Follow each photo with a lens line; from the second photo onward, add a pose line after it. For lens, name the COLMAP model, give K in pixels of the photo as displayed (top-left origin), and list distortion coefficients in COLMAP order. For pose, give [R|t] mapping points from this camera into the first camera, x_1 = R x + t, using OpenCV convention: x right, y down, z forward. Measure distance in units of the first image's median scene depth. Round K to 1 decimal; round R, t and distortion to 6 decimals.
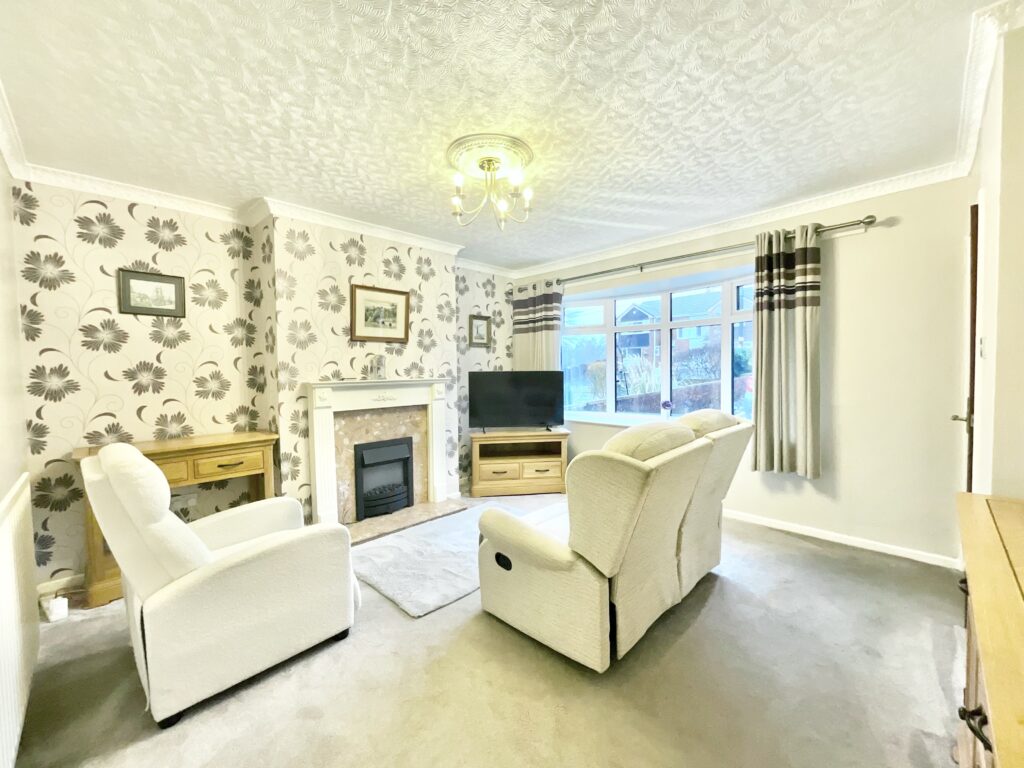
lens RADIAL K [[417.6, 0, 522.3], [0, 417.6, 384.5], [0, 0, 1]] dist [-0.002647, 0.000110]
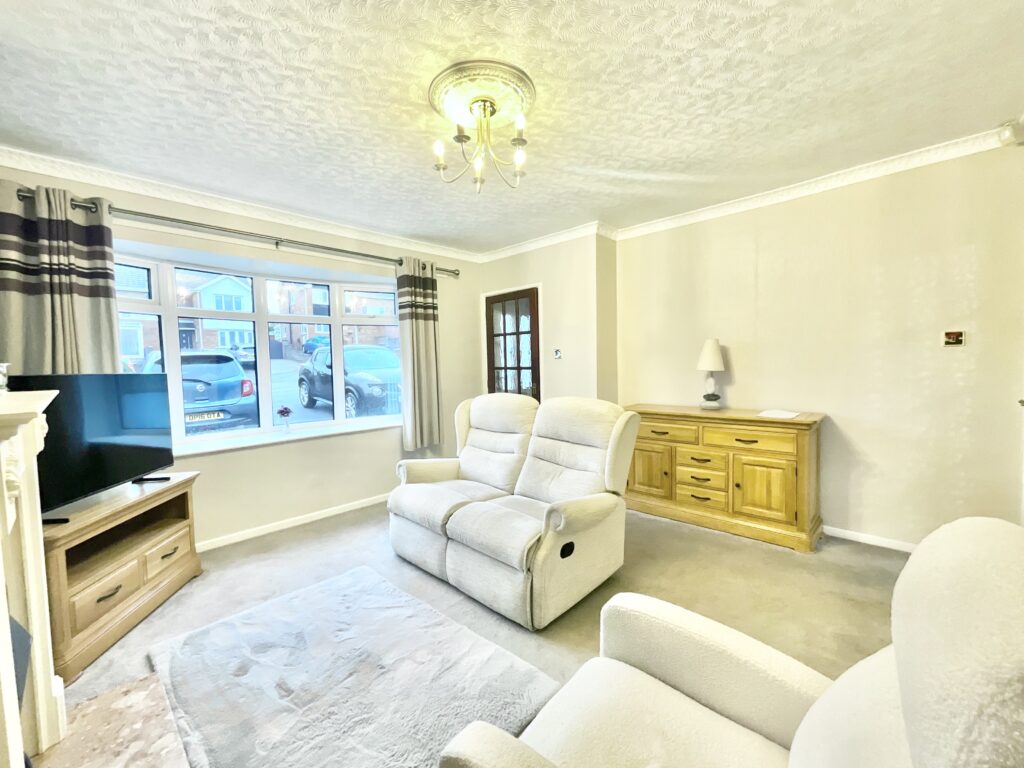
lens RADIAL K [[417.6, 0, 521.6], [0, 417.6, 381.3], [0, 0, 1]] dist [-0.002647, 0.000110]
pose [[-0.037884, -0.037708, 0.998570, -0.504866], [0.055925, 0.997642, 0.039794, -0.018684], [-0.997716, 0.057353, -0.035686, 0.538157]]
